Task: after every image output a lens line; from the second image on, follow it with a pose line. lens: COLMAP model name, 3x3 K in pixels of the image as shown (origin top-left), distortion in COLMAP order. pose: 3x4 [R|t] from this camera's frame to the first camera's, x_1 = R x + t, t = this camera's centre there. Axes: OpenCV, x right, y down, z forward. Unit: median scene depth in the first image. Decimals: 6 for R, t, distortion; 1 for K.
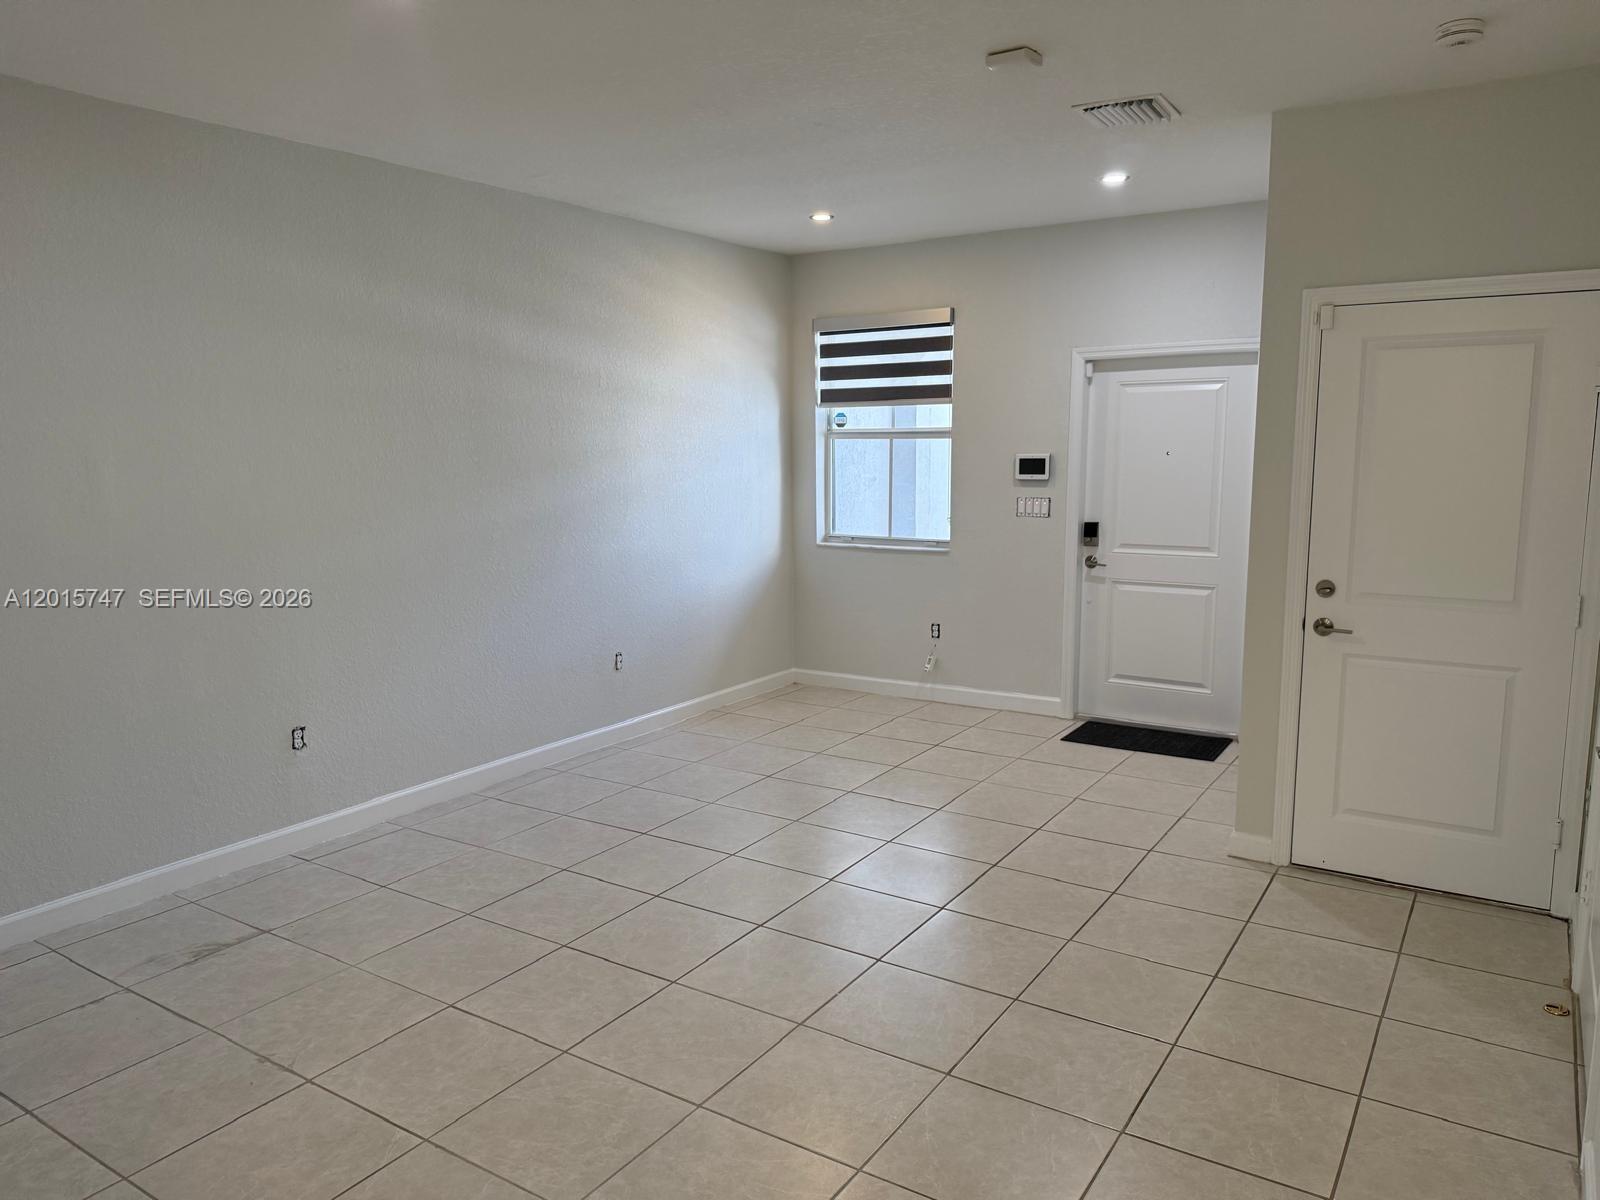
lens RADIAL K [[1127.8, 0, 800.0], [0, 1127.8, 600.0], [0, 0, 1]] dist [-0.000669, -0.000673]
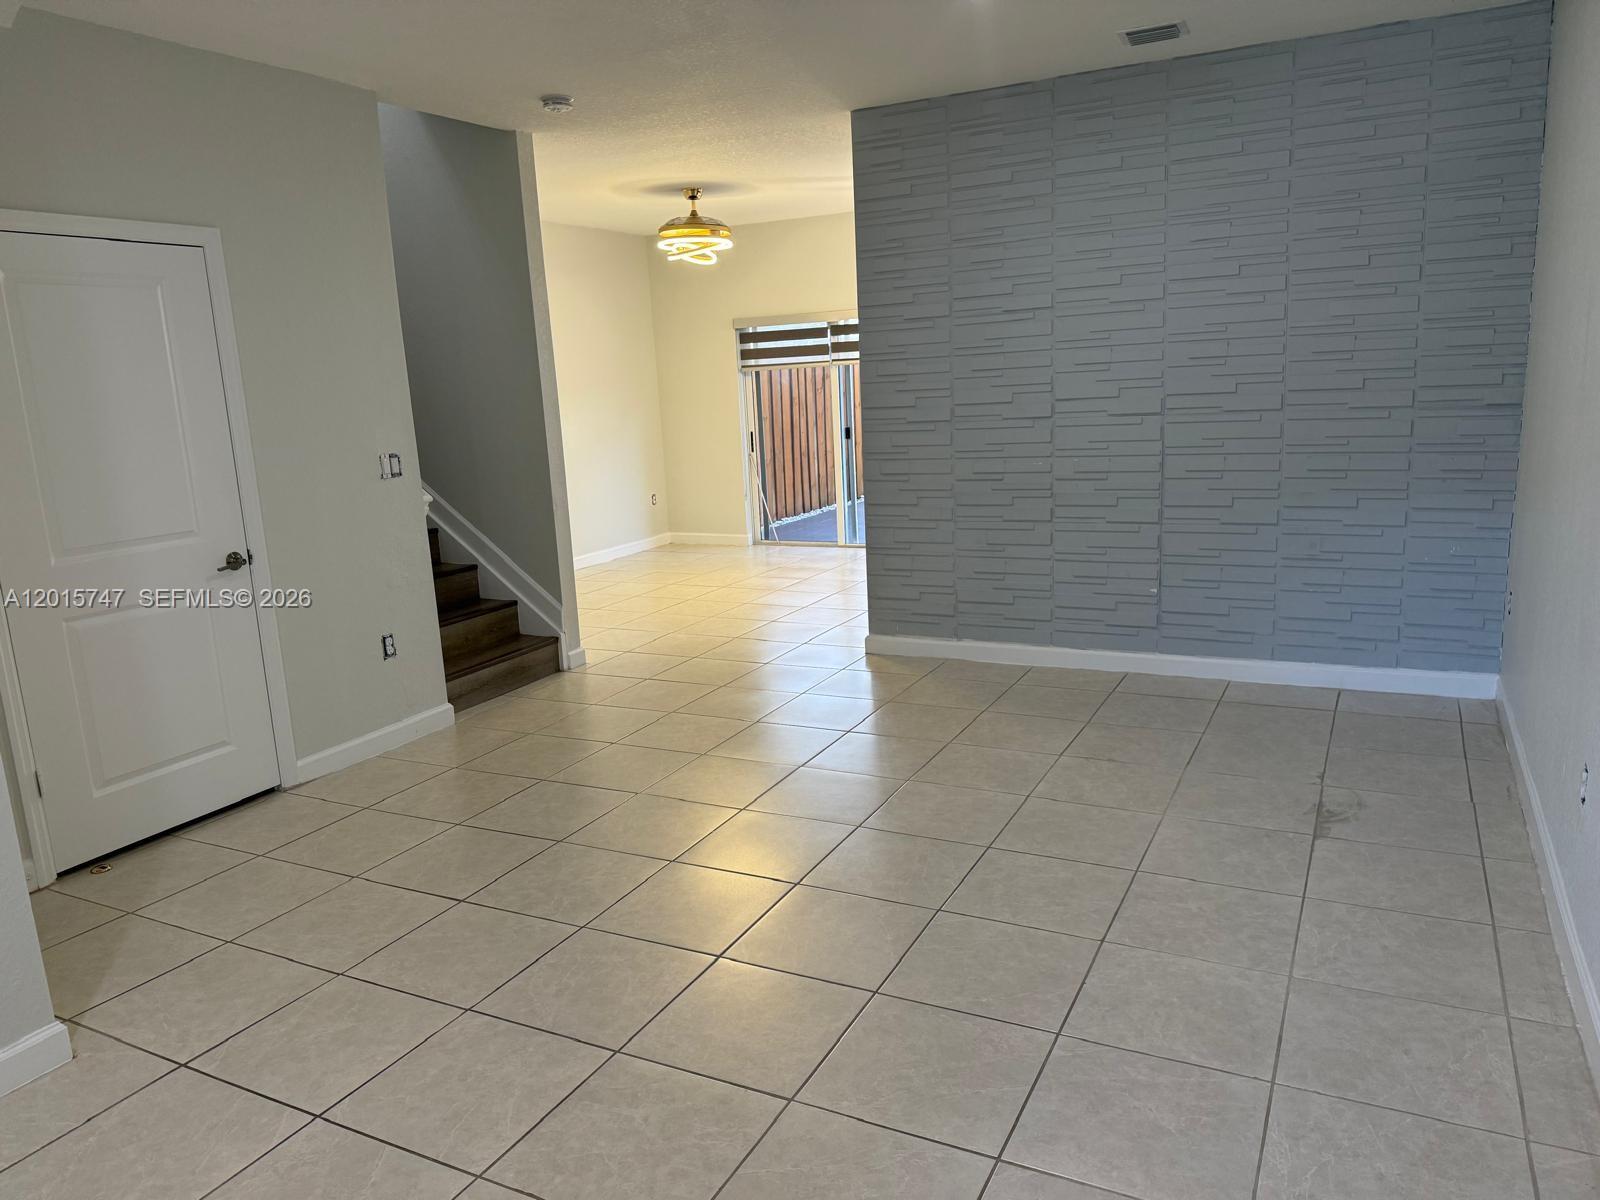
lens RADIAL K [[1127.8, 0, 800.0], [0, 1127.8, 600.0], [0, 0, 1]] dist [-0.000669, -0.000673]
pose [[-0.993265, 0.074161, -0.089023, 0.026804], [0.039734, 0.939754, 0.339535, -0.234518], [0.108840, 0.333711, -0.936371, 1.805286]]
